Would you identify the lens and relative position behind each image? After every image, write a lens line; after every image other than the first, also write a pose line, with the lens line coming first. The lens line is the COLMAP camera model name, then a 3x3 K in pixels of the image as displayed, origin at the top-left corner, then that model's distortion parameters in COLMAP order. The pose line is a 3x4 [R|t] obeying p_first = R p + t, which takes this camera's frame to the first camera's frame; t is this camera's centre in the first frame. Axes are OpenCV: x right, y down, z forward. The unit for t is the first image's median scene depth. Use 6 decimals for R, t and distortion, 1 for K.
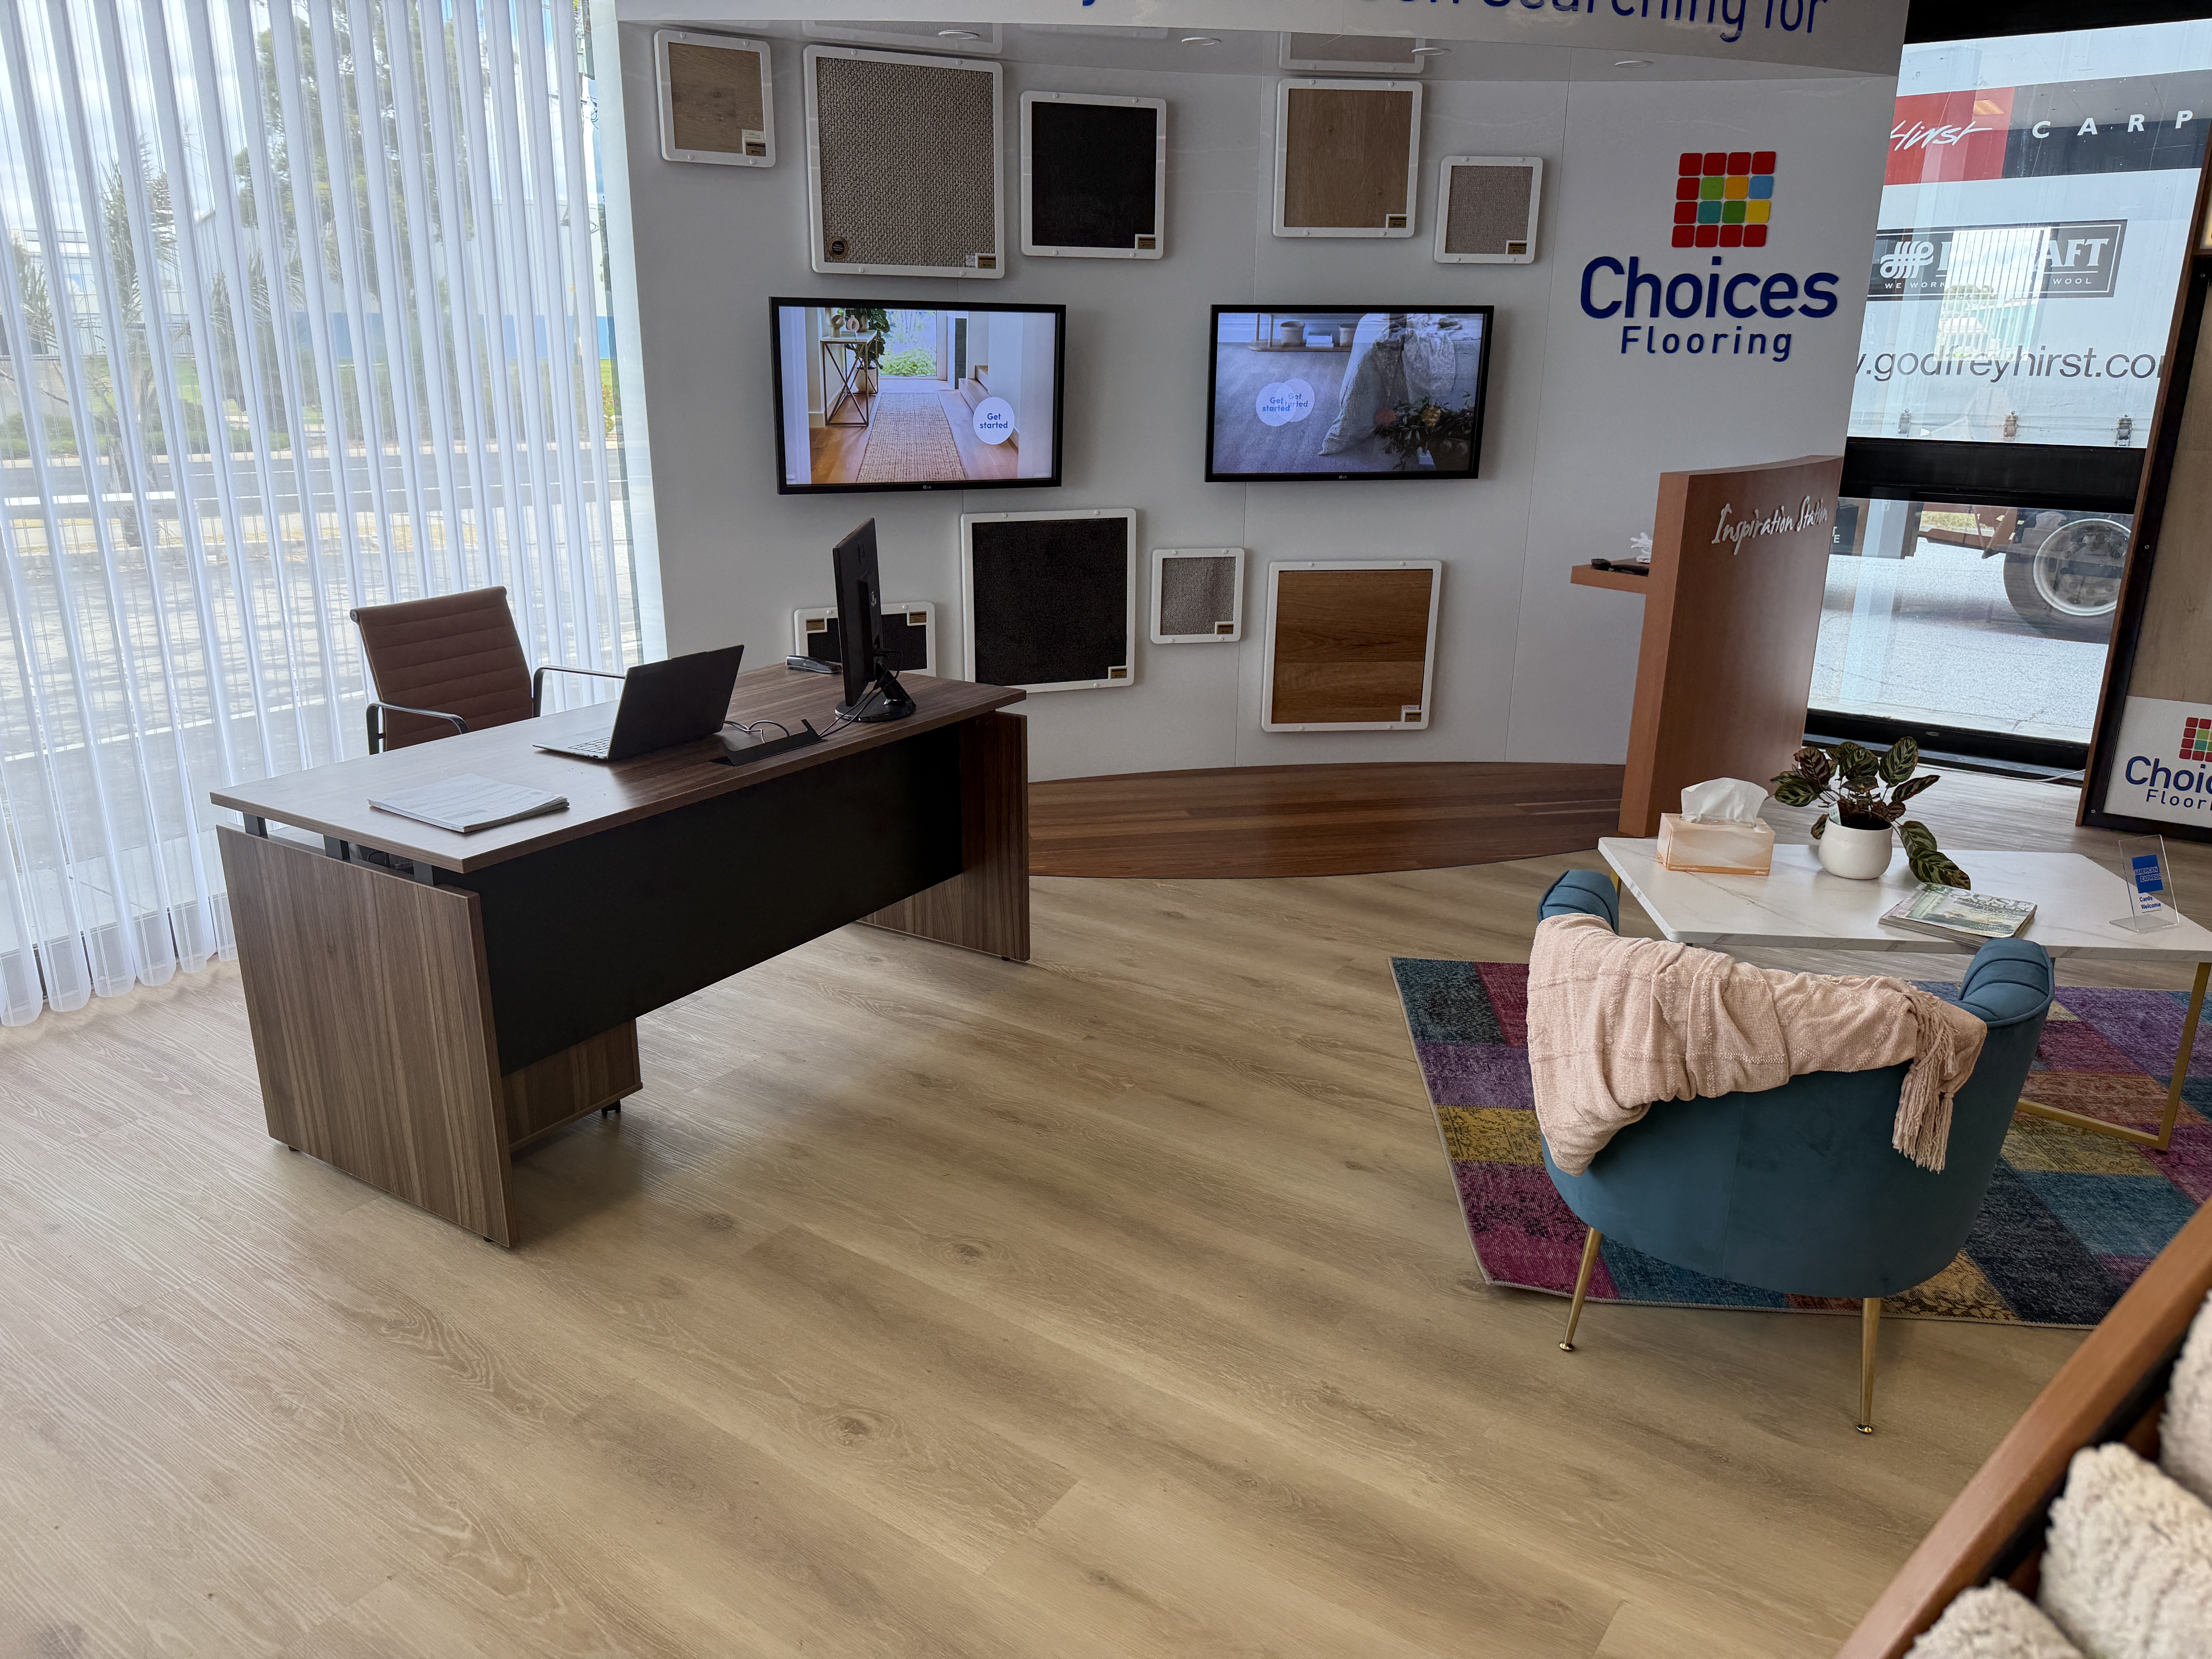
lens RADIAL K [[1580.2, 0, 1106.0], [0, 1580.2, 829.5], [0, 0, 1]] dist [0.029982, -0.079040]
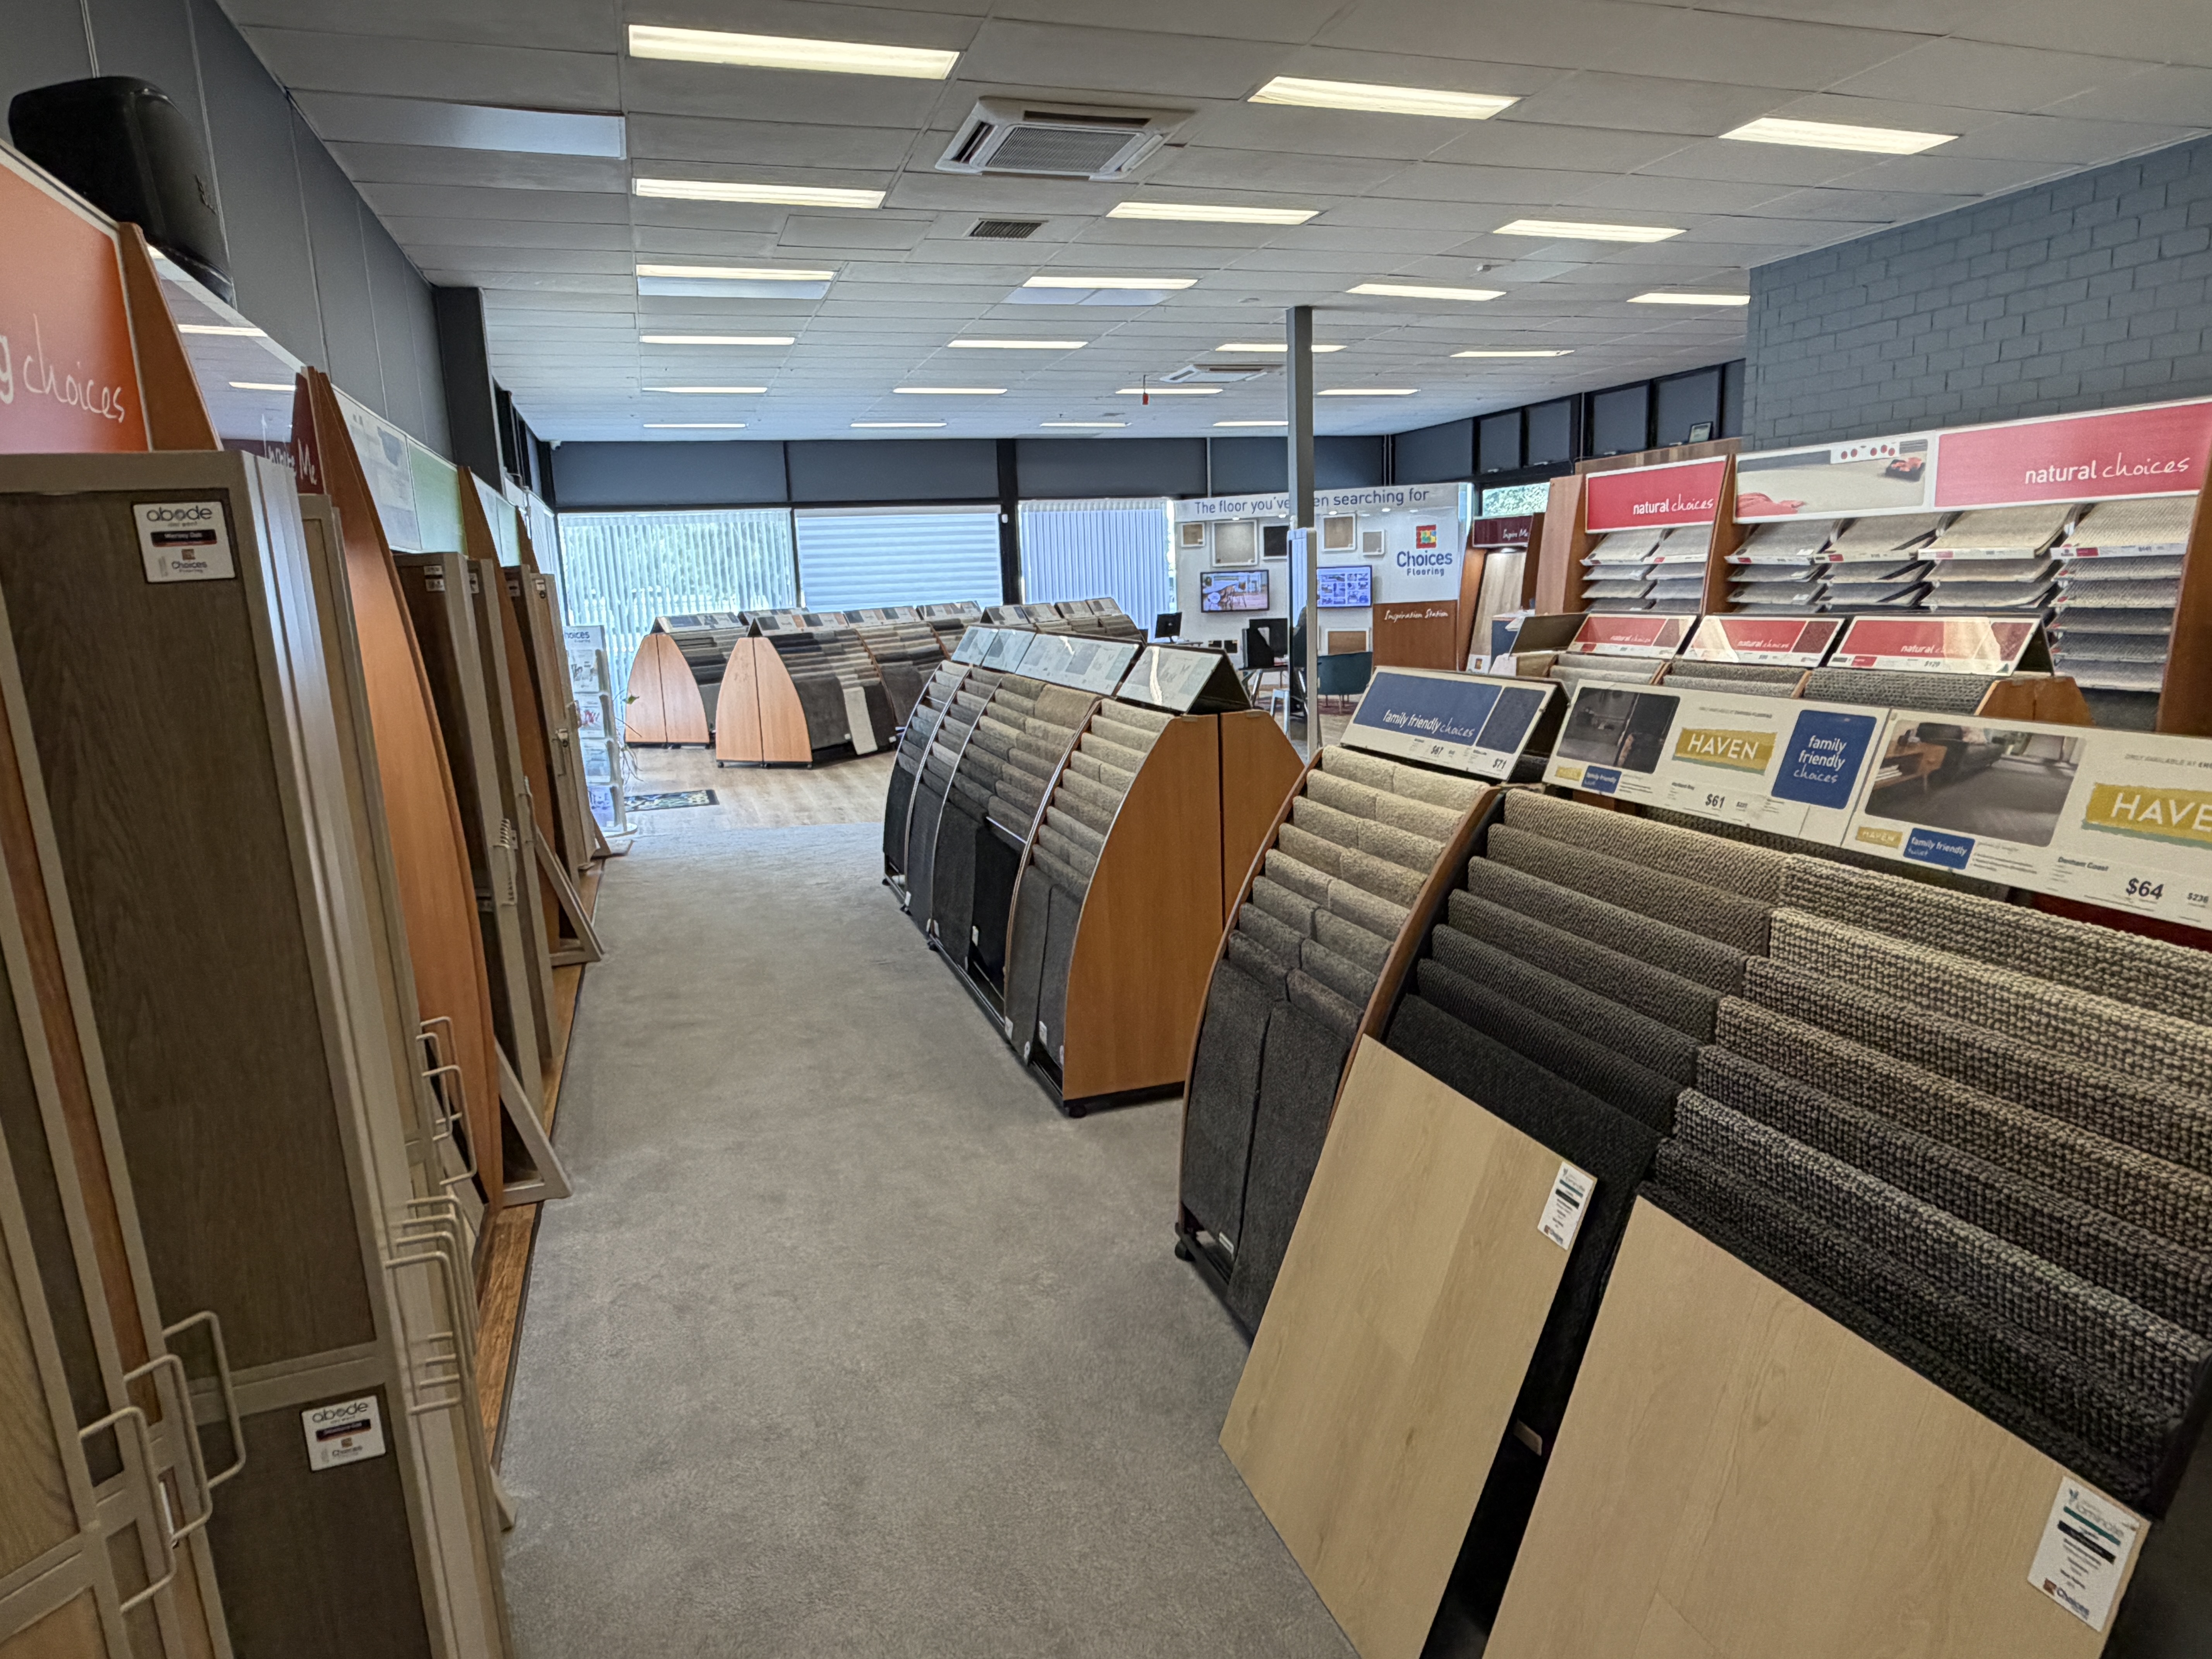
lens RADIAL K [[1341.8, 0, 1106.0], [0, 1341.8, 829.5], [0, 0, 1]] dist [-0.005899, 0.000163]
pose [[0.802615, 0.075208, -0.591738, 1.771235], [-0.134237, 0.989347, -0.056333, 0.619147], [0.581197, 0.124647, 0.804160, -2.056246]]
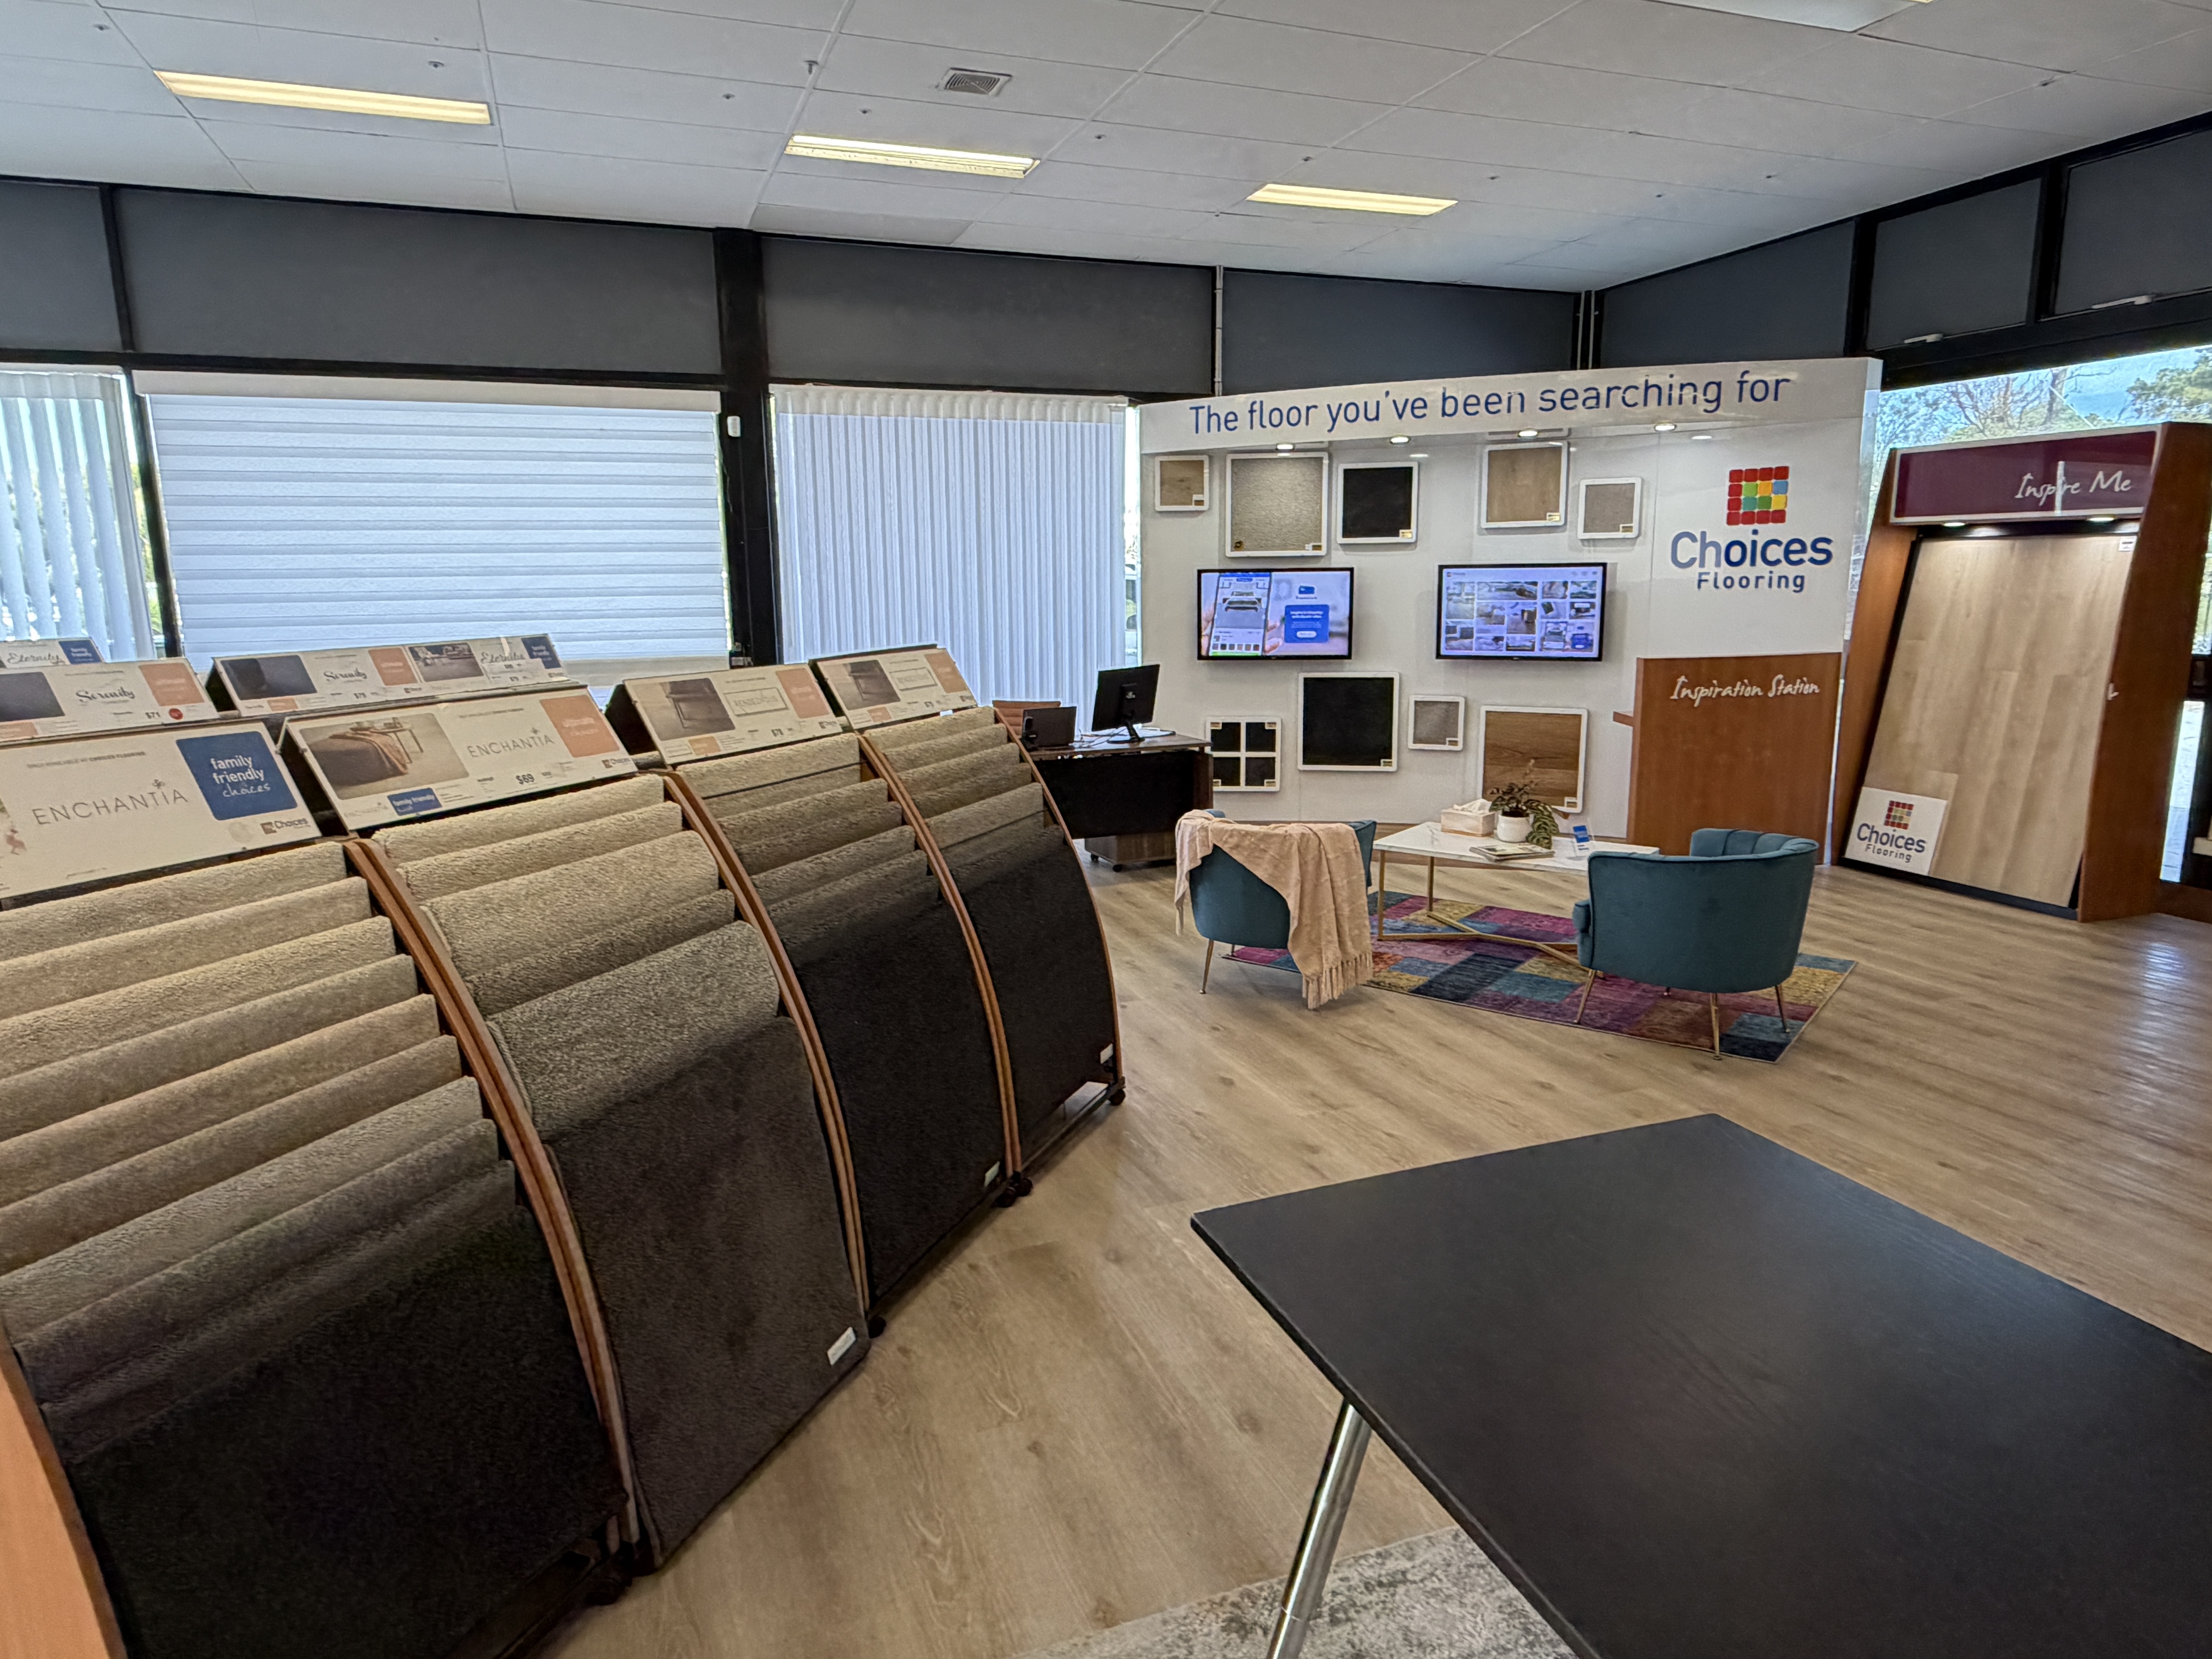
lens RADIAL K [[1341.8, 0, 1106.0], [0, 1341.8, 829.5], [0, 0, 1]] dist [-0.005899, 0.000163]
pose [[0.828617, 0.088644, -0.552754, 0.619303], [-0.147485, 0.987069, -0.062795, 0.123944], [0.540040, 0.133556, 0.830975, -0.453082]]
